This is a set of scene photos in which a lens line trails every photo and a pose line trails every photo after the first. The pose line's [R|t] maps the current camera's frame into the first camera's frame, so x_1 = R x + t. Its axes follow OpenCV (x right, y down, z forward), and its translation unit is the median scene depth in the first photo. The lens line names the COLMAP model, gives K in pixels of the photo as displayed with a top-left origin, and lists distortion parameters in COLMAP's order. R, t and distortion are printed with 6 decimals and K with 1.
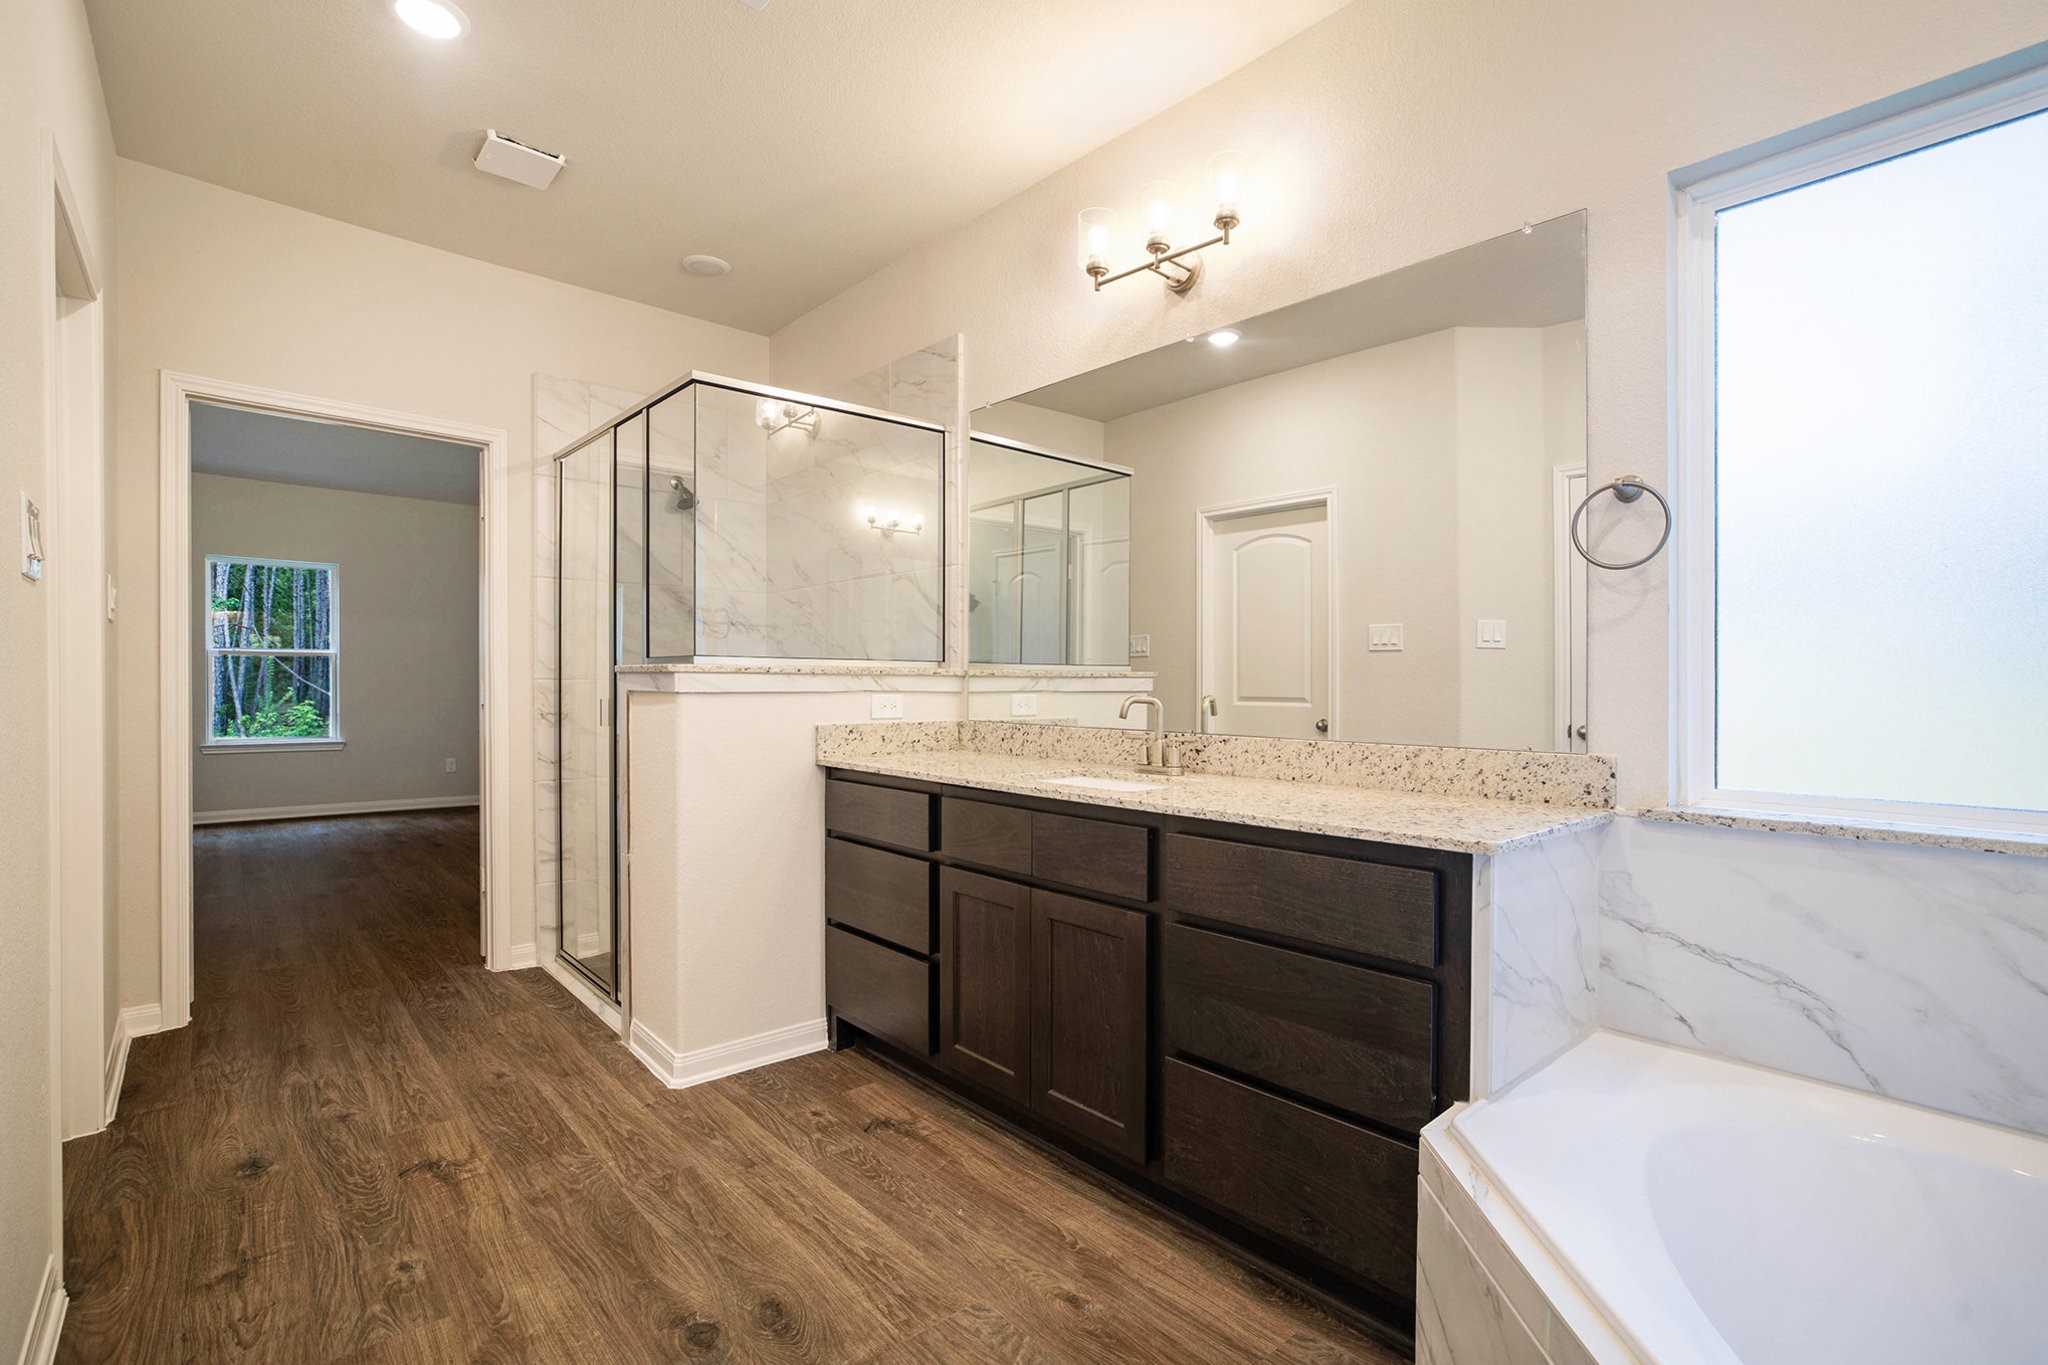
lens RADIAL K [[967.9, 0, 1059.9], [0, 967.9, 673.8], [0, 0, 1]] dist [-0.030291, 0.005071]
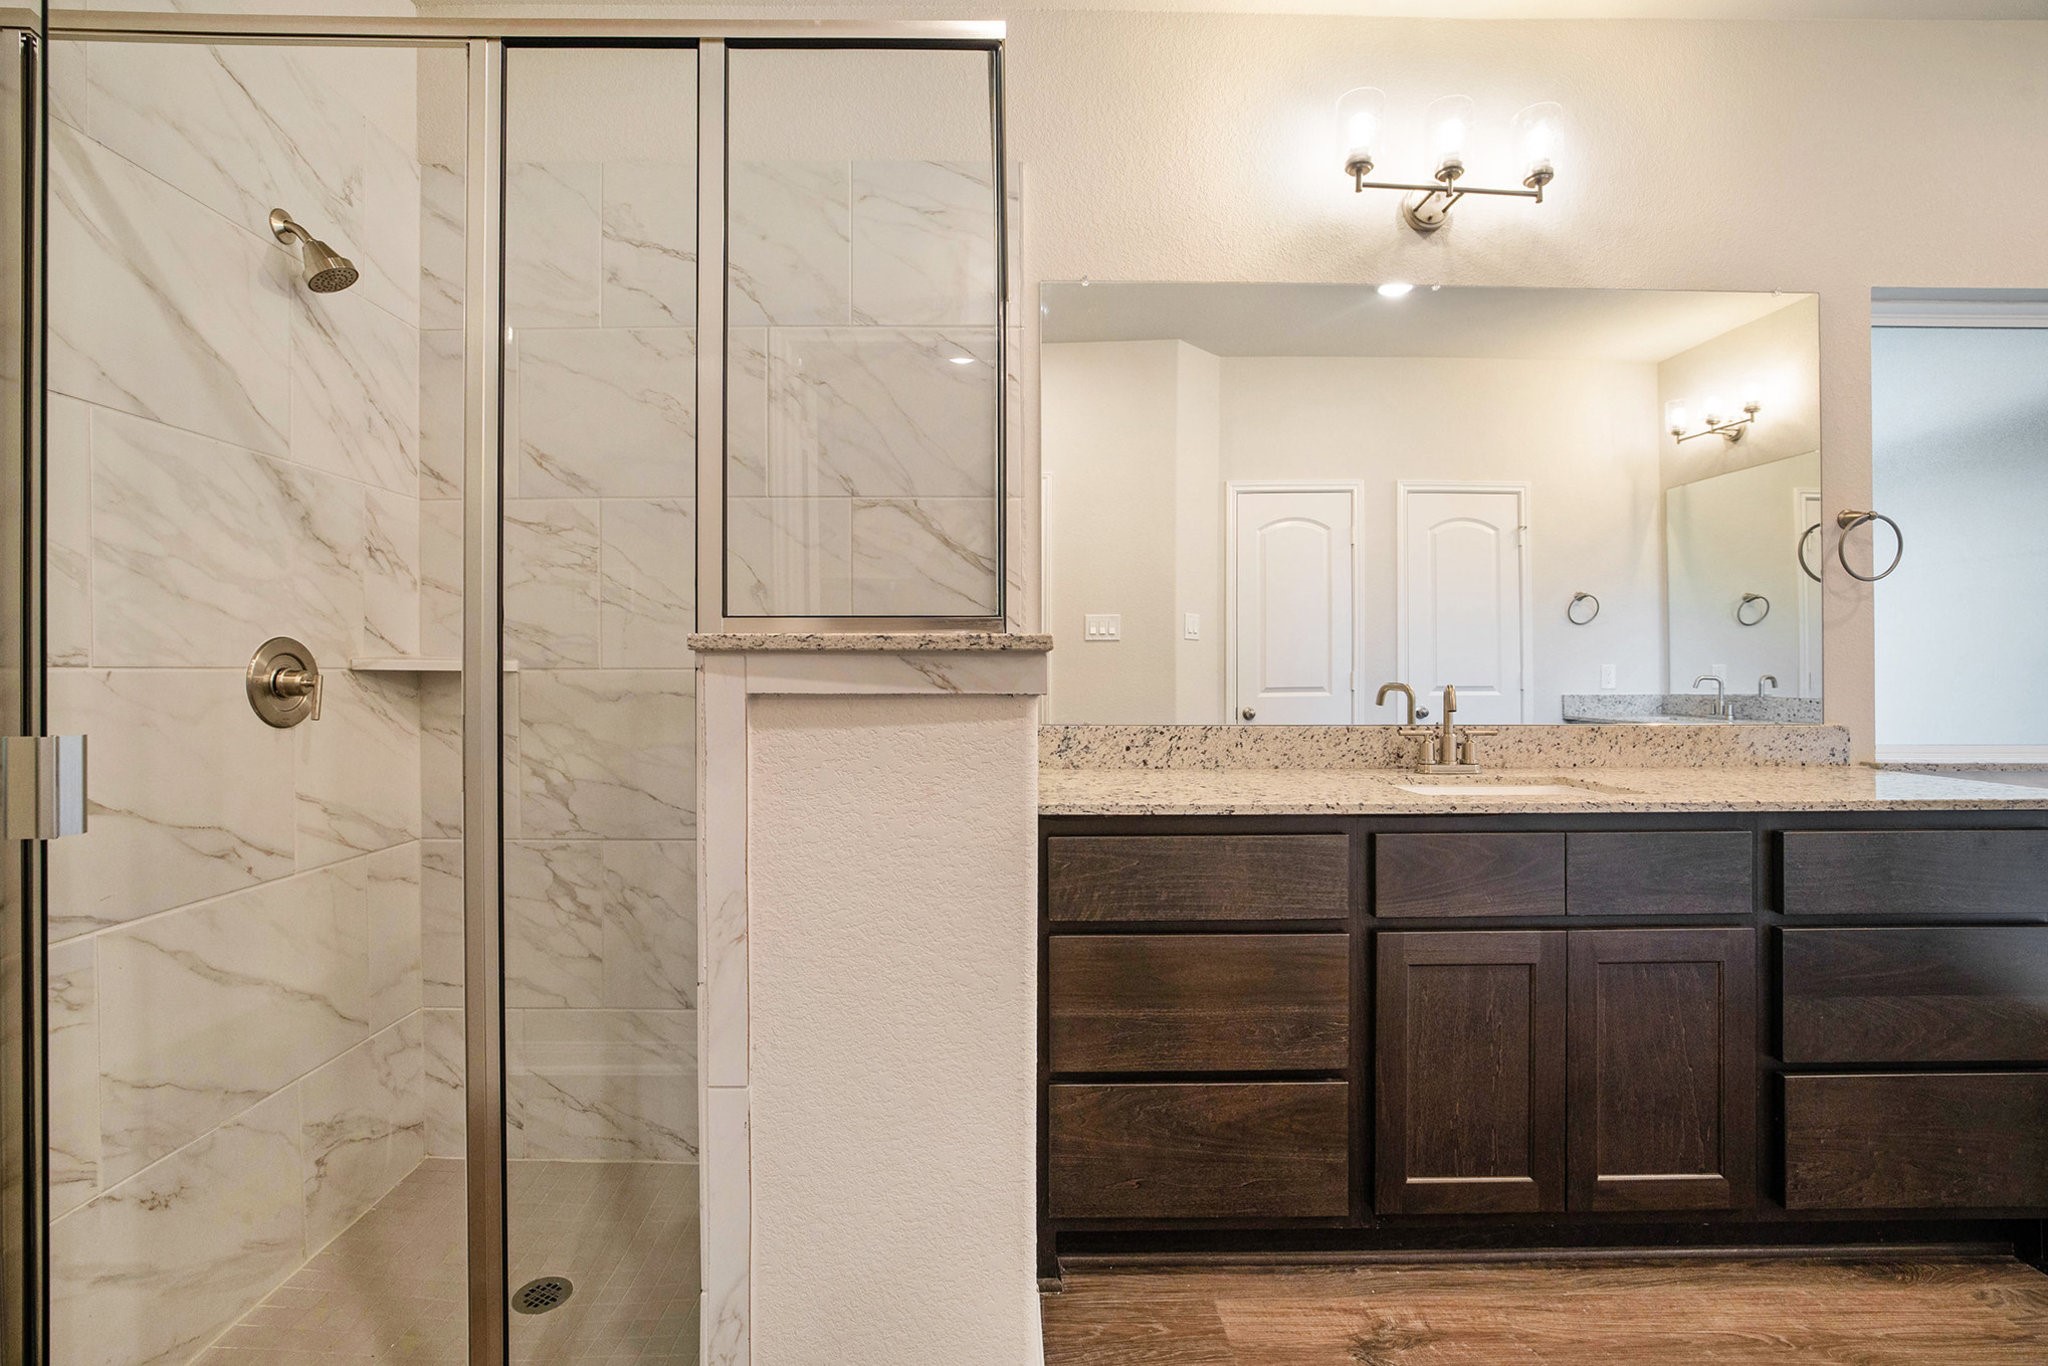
lens RADIAL K [[905.2, 0, 1023.6], [0, 905.2, 662.0], [0, 0, 1]] dist [-0.029681, 0.007540]
pose [[0.664809, 0.004299, 0.747001, -0.949479], [-0.004517, 0.999988, -0.001735, 0.007219], [-0.746999, -0.002221, 0.664821, 0.931140]]
